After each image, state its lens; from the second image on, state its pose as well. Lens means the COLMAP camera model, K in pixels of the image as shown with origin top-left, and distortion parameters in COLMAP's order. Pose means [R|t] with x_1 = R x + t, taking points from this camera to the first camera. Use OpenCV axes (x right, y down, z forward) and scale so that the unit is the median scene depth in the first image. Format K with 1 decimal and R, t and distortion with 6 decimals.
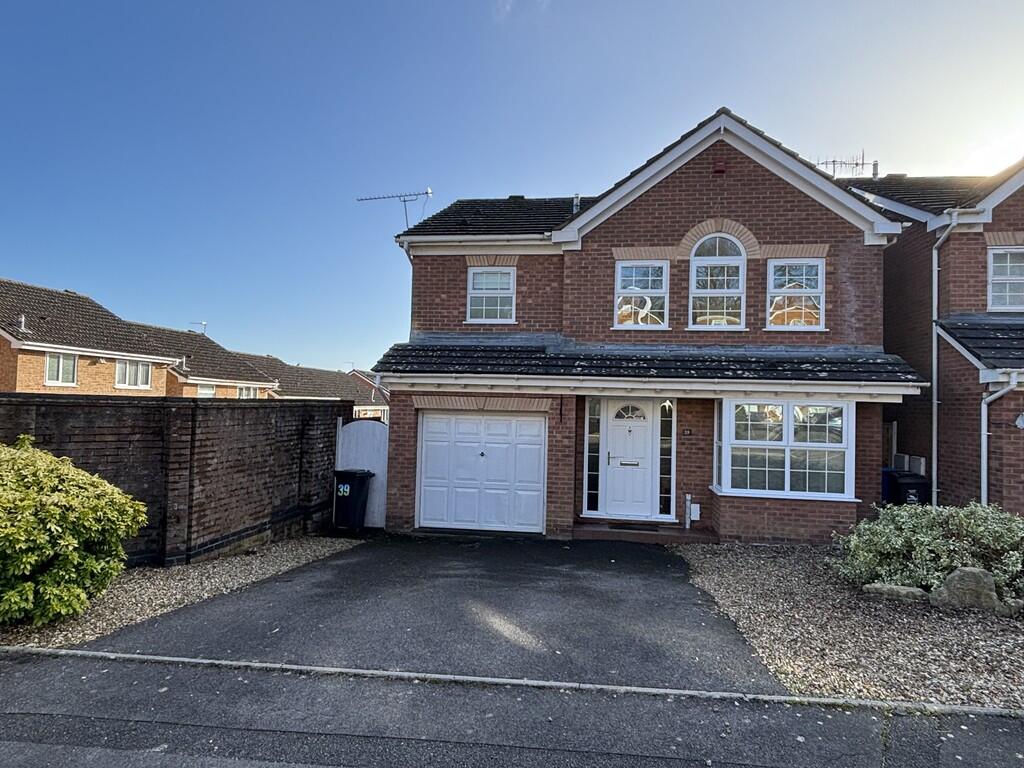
lens RADIAL K [[621.0, 0, 512.0], [0, 621.0, 384.0], [0, 0, 1]] dist [0.045176, -0.073455]
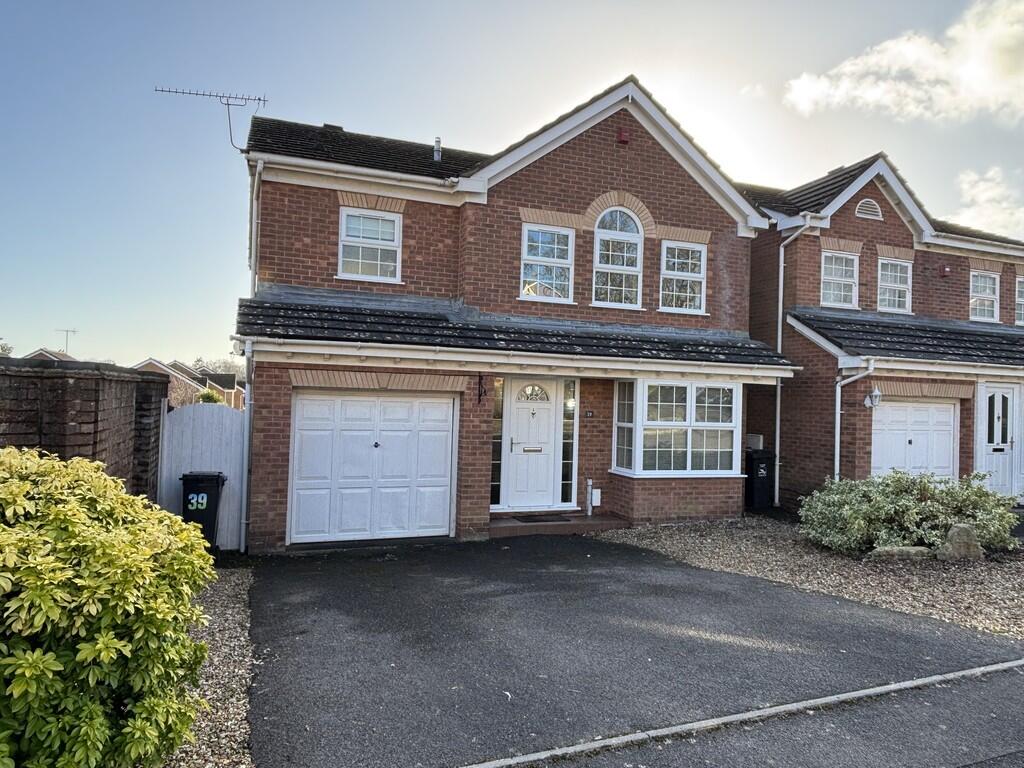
lens RADIAL K [[688.5, 0, 512.0], [0, 688.5, 384.0], [0, 0, 1]] dist [0.048294, -0.061185]
pose [[0.875220, 0.010546, 0.483609, -0.330695], [-0.022671, 0.999558, 0.019233, 0.014275], [-0.483193, -0.027797, 0.875073, 0.144746]]
